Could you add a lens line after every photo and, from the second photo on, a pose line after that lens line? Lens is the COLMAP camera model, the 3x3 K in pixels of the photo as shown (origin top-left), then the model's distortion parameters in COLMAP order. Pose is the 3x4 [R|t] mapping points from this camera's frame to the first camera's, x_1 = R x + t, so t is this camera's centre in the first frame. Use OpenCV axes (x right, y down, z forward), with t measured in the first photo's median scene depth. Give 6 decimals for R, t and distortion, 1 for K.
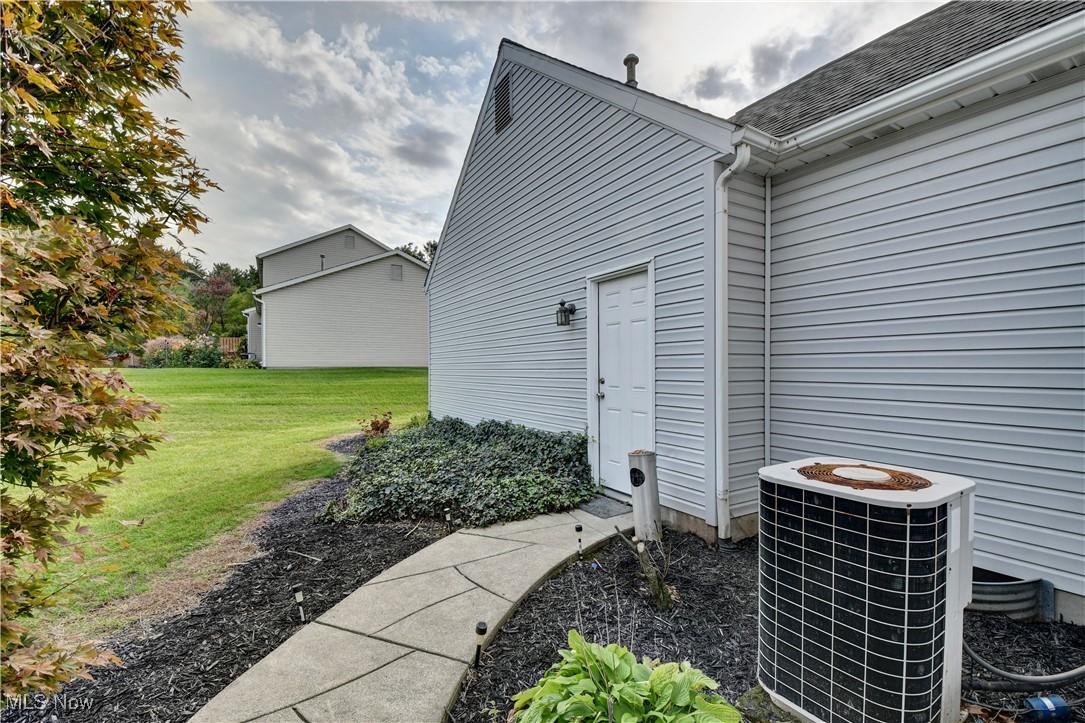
lens RADIAL K [[476.7, 0, 544.6], [0, 476.7, 373.7], [0, 0, 1]] dist [0.000151, -0.000092]
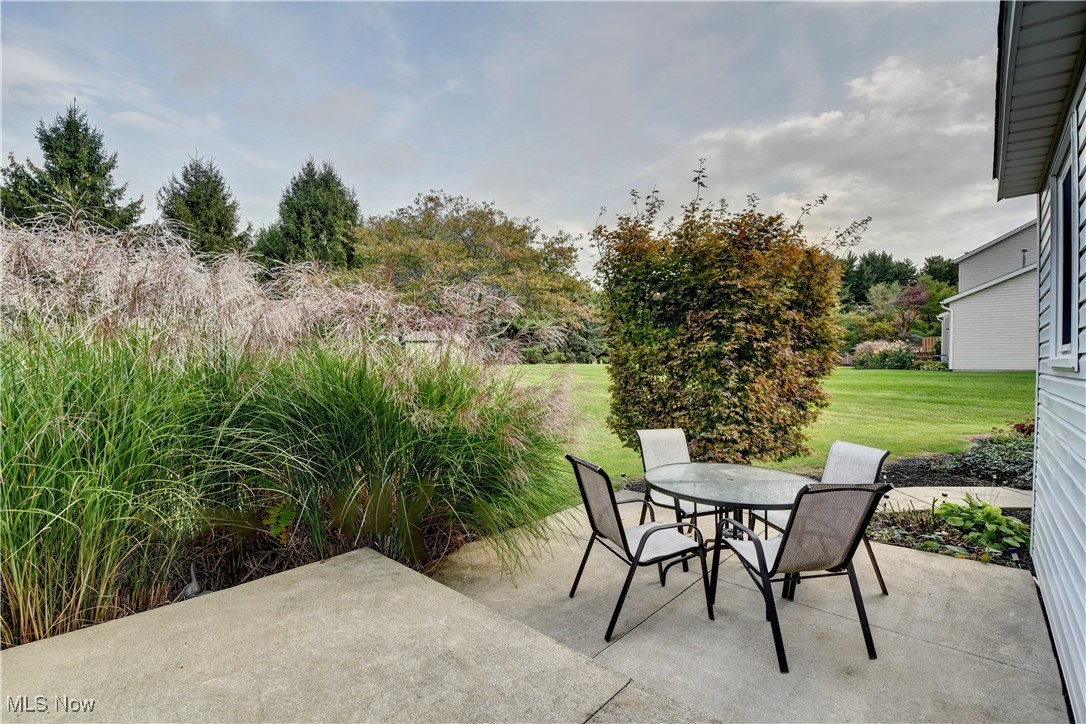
lens RADIAL K [[511.6, 0, 543.0], [0, 511.6, 362.0], [0, 0, 1]] dist [-0.001383, -0.000453]
pose [[0.306528, 0.003823, -0.951854, 0.311146], [-0.015012, 0.999887, -0.000818, -0.020743], [0.951743, 0.014540, 0.306551, -0.319484]]
